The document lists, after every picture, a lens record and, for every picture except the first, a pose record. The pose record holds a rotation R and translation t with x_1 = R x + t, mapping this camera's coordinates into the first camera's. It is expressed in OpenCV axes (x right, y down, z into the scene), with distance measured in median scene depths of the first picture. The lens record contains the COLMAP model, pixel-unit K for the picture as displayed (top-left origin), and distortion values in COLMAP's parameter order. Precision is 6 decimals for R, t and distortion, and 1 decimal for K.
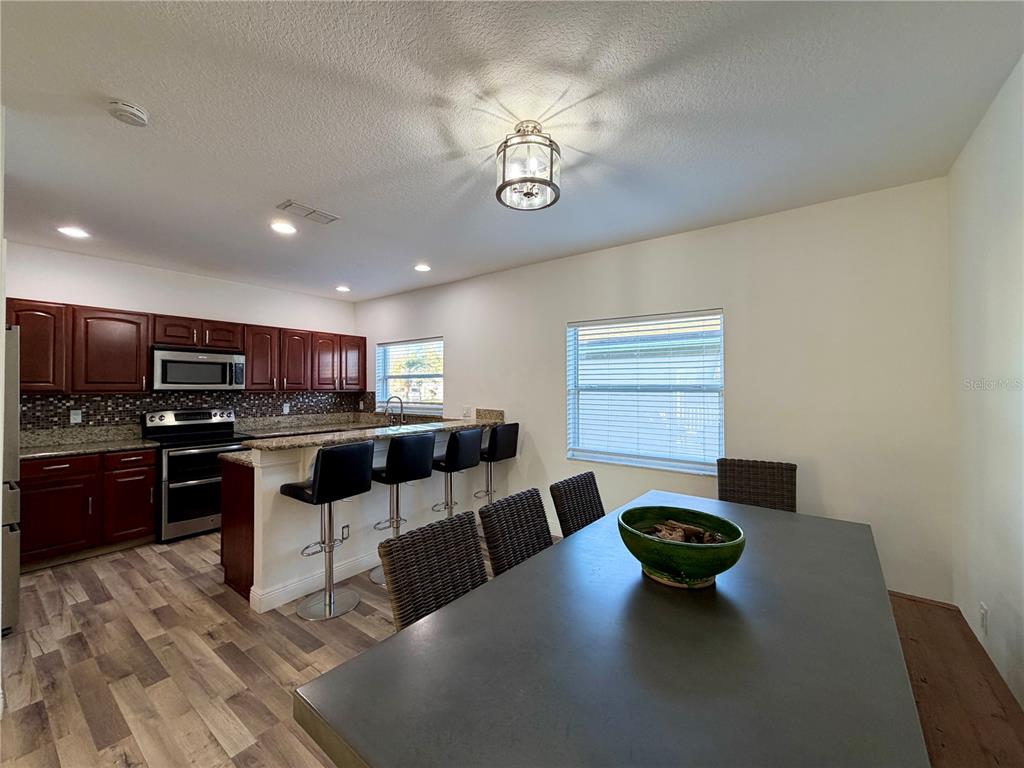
lens RADIAL K [[407.9, 0, 514.2], [0, 407.9, 384.1], [0, 0, 1]] dist [-0.000661, -0.000054]
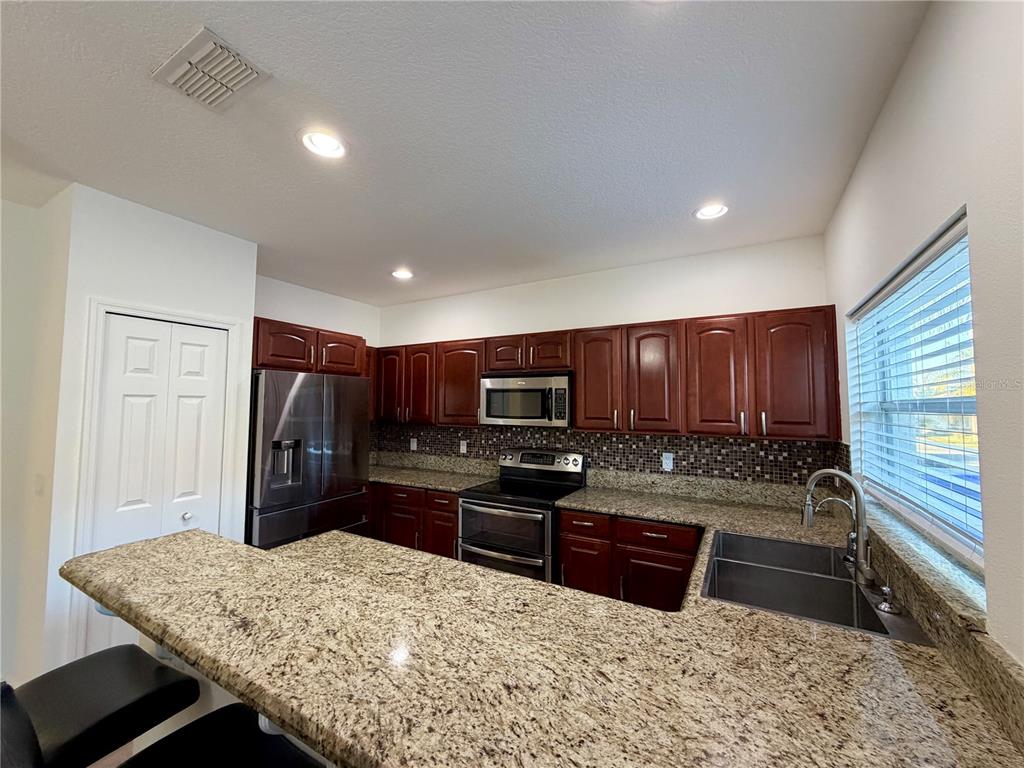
lens RADIAL K [[407.9, 0, 513.4], [0, 407.9, 386.7], [0, 0, 1]] dist [-0.000661, -0.000054]
pose [[0.123805, -0.044723, -0.991298, -0.014038], [-0.001067, 0.998977, -0.045202, -0.023487], [0.992306, 0.006654, 0.123631, 0.859127]]
